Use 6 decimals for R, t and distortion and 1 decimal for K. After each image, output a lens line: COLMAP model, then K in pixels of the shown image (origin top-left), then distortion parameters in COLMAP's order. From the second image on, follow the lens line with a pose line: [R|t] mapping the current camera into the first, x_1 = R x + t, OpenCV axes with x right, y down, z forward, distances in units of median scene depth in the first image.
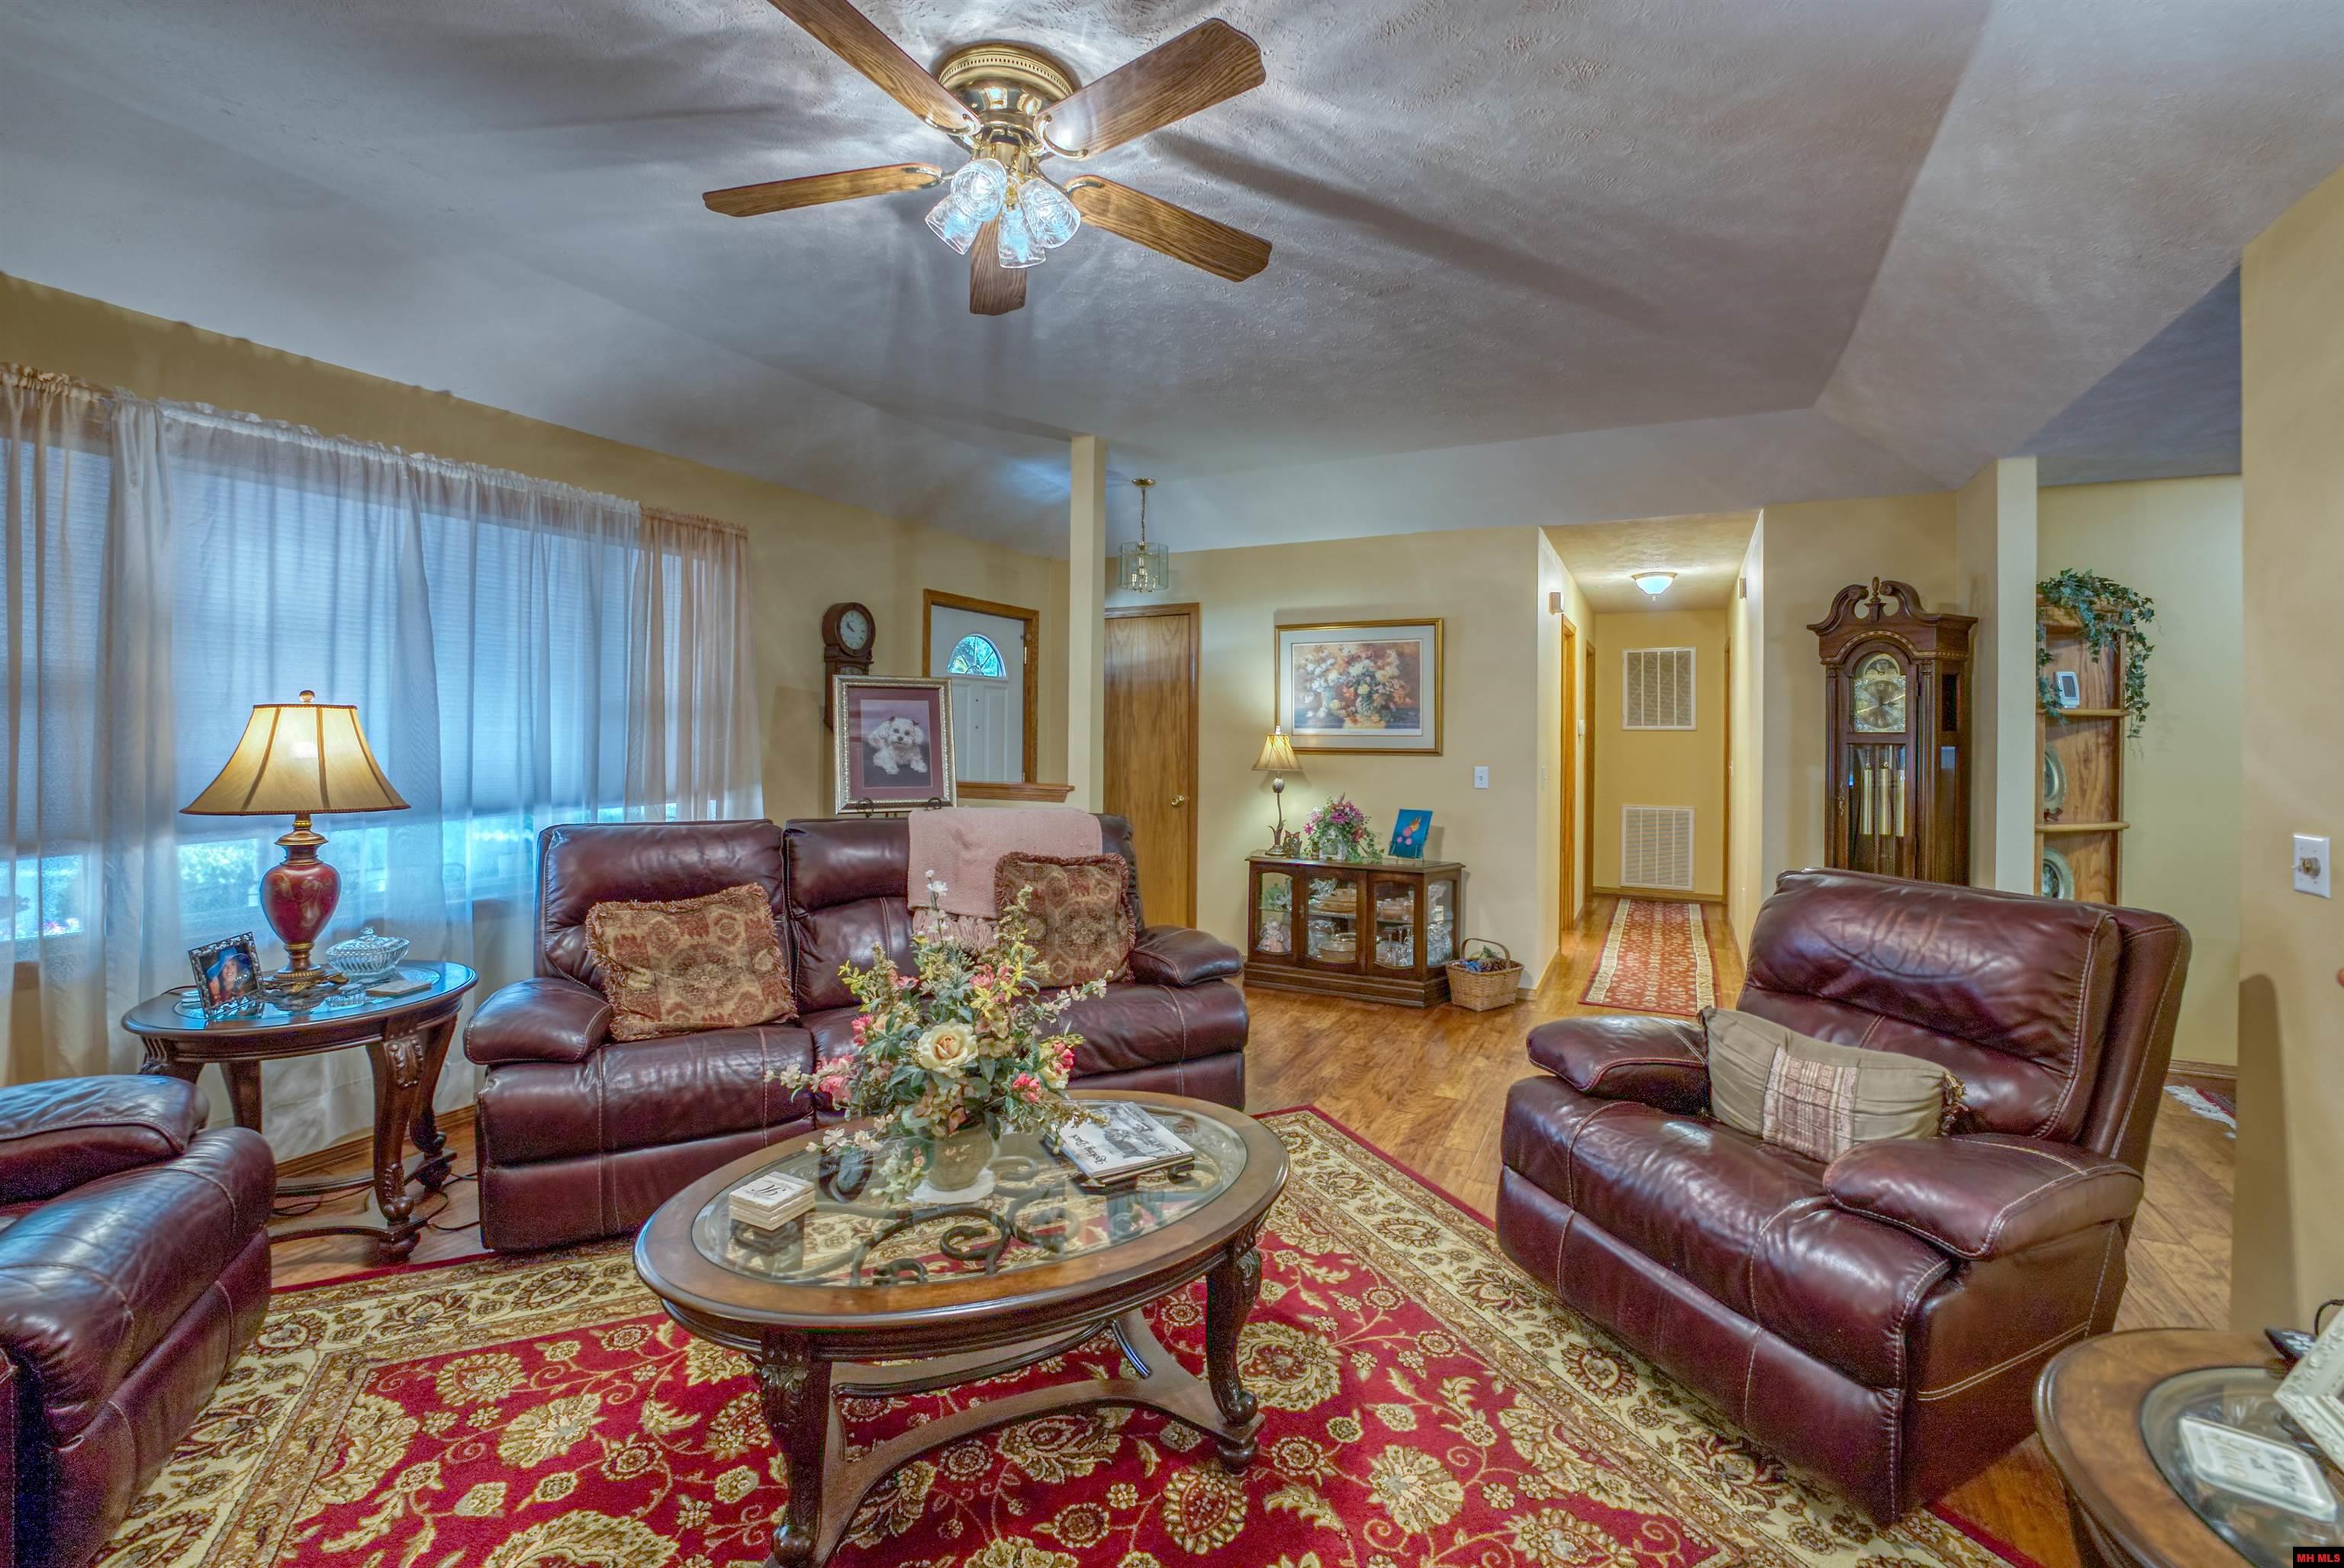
lens RADIAL K [[1016.3, 0, 1183.0], [0, 1016.3, 747.0], [0, 0, 1]] dist [-0.023397, 0.000309]
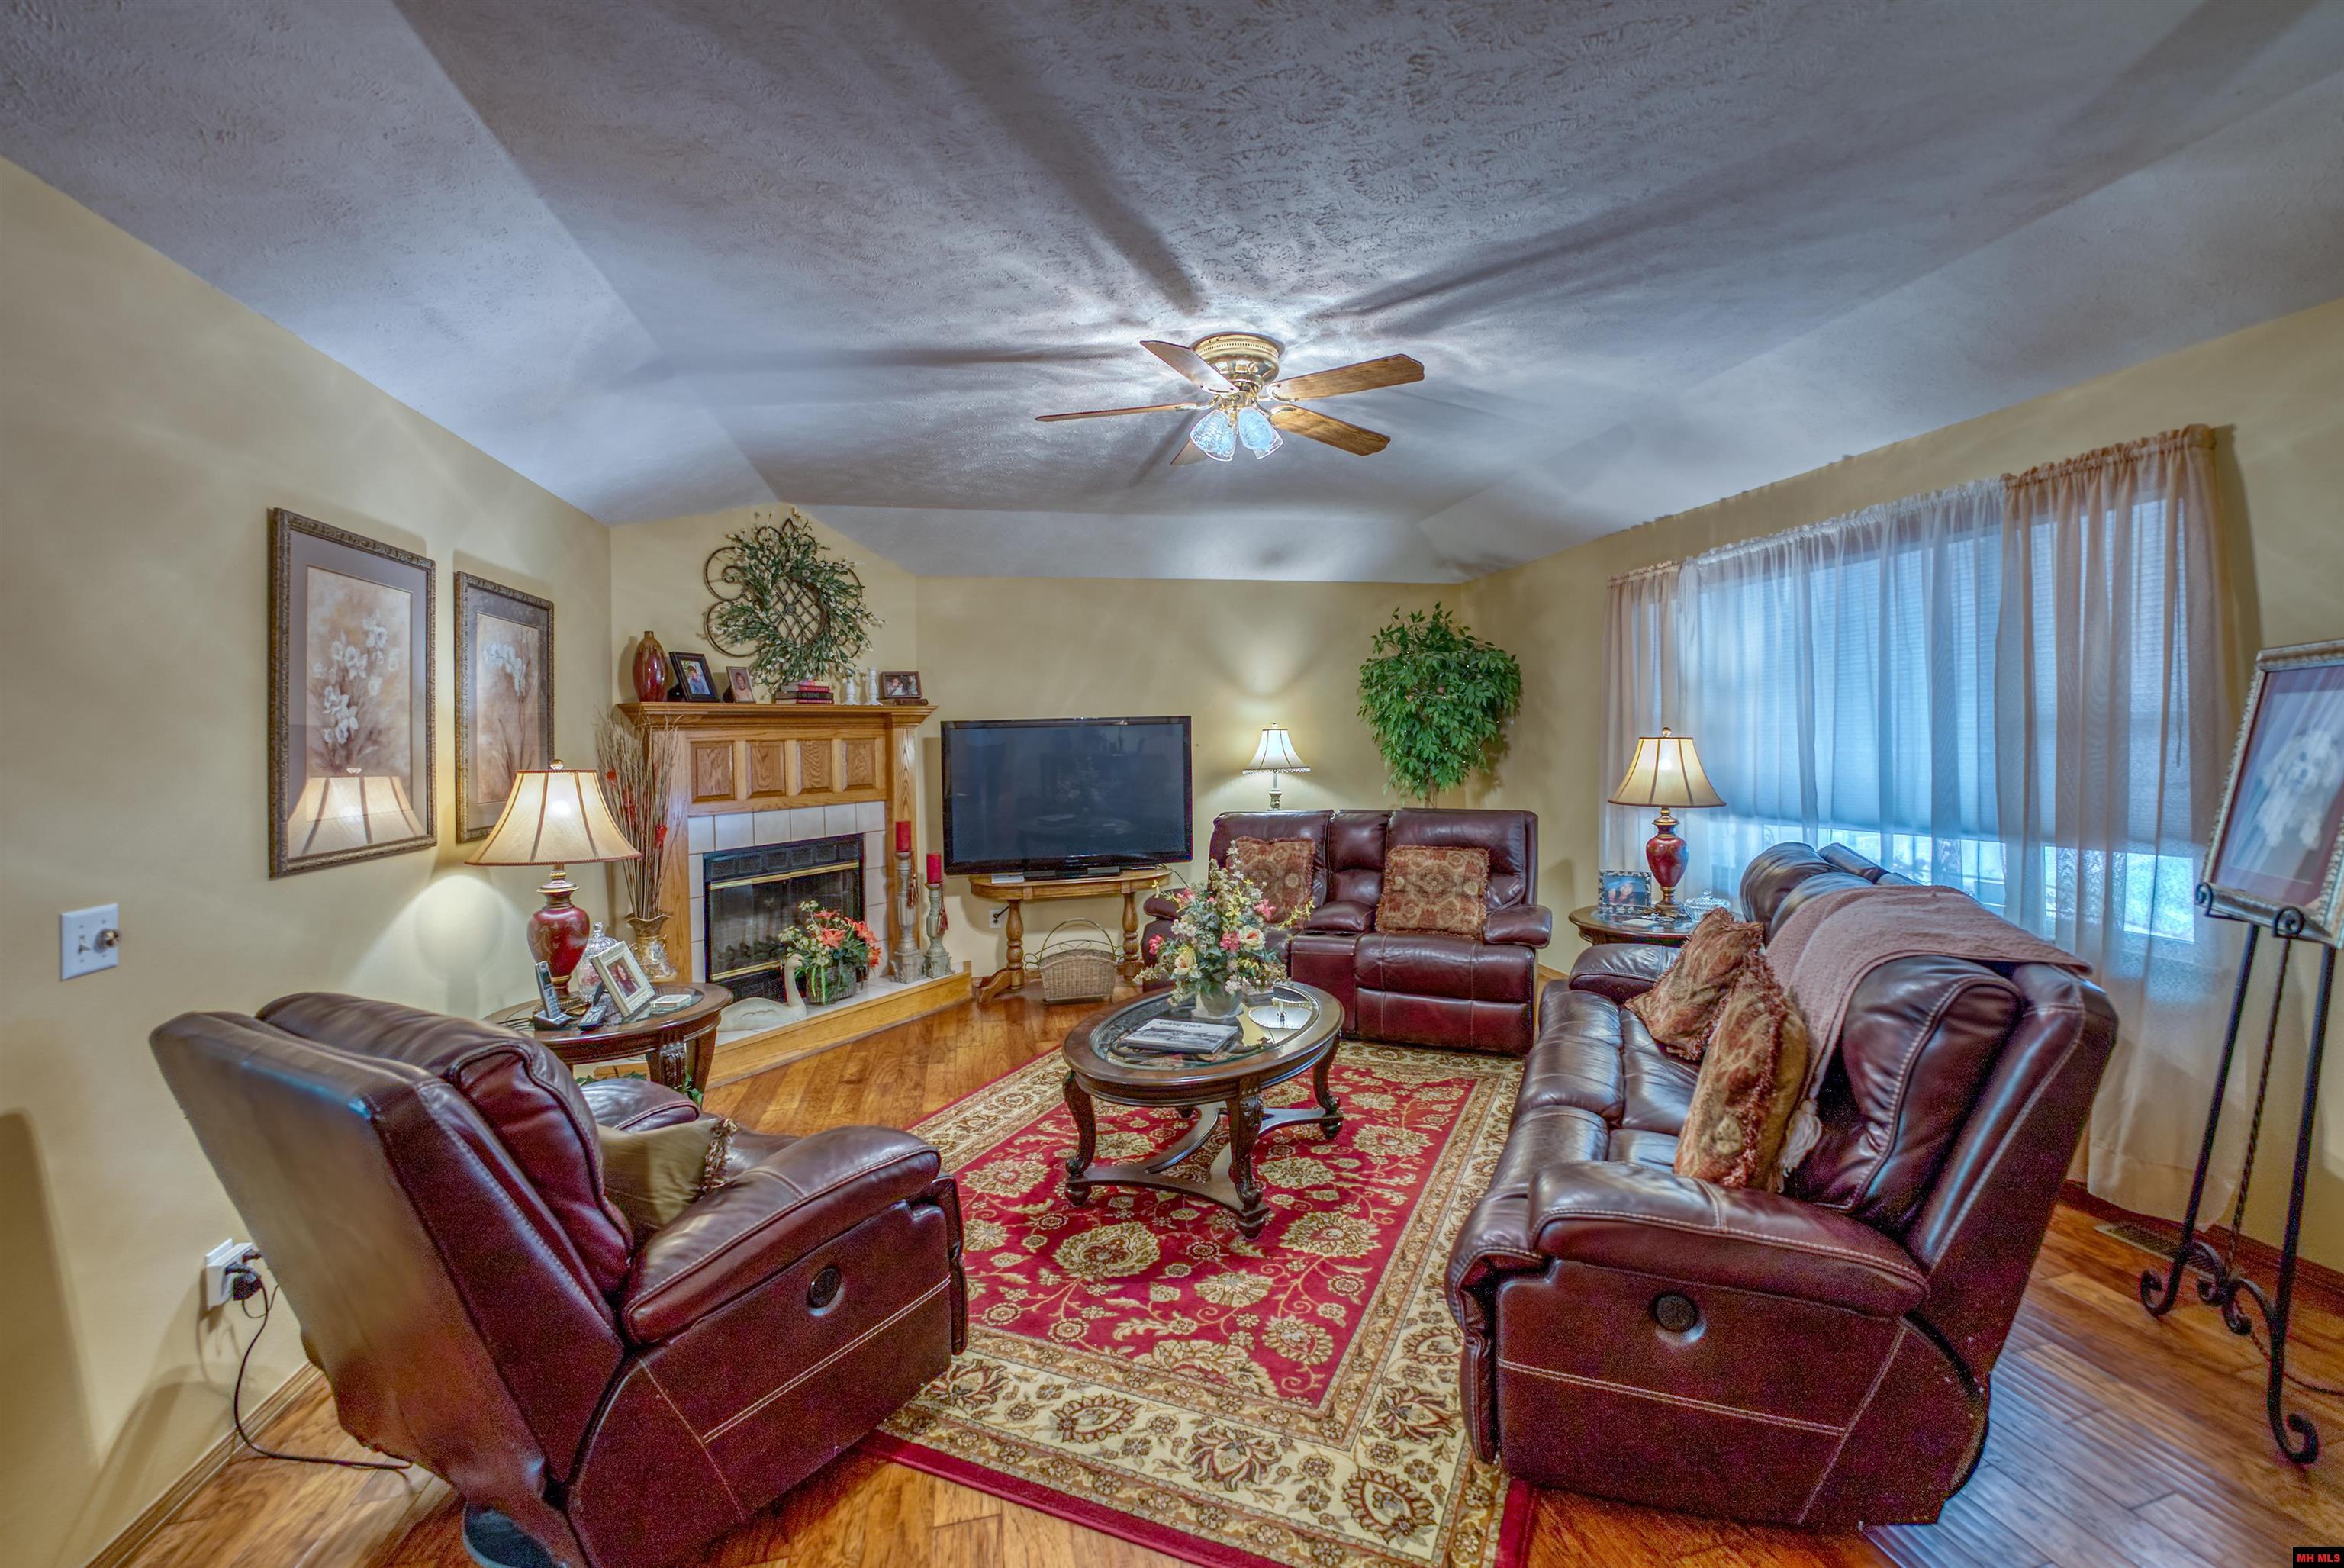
lens RADIAL K [[1016.3, 0, 1183.0], [0, 1016.3, 747.0], [0, 0, 1]] dist [-0.023397, 0.000309]
pose [[-0.788012, 0.005883, -0.615632, 0.709590], [-0.005291, 0.999853, 0.016327, -0.047638], [0.615638, 0.016123, -0.787864, 1.818235]]
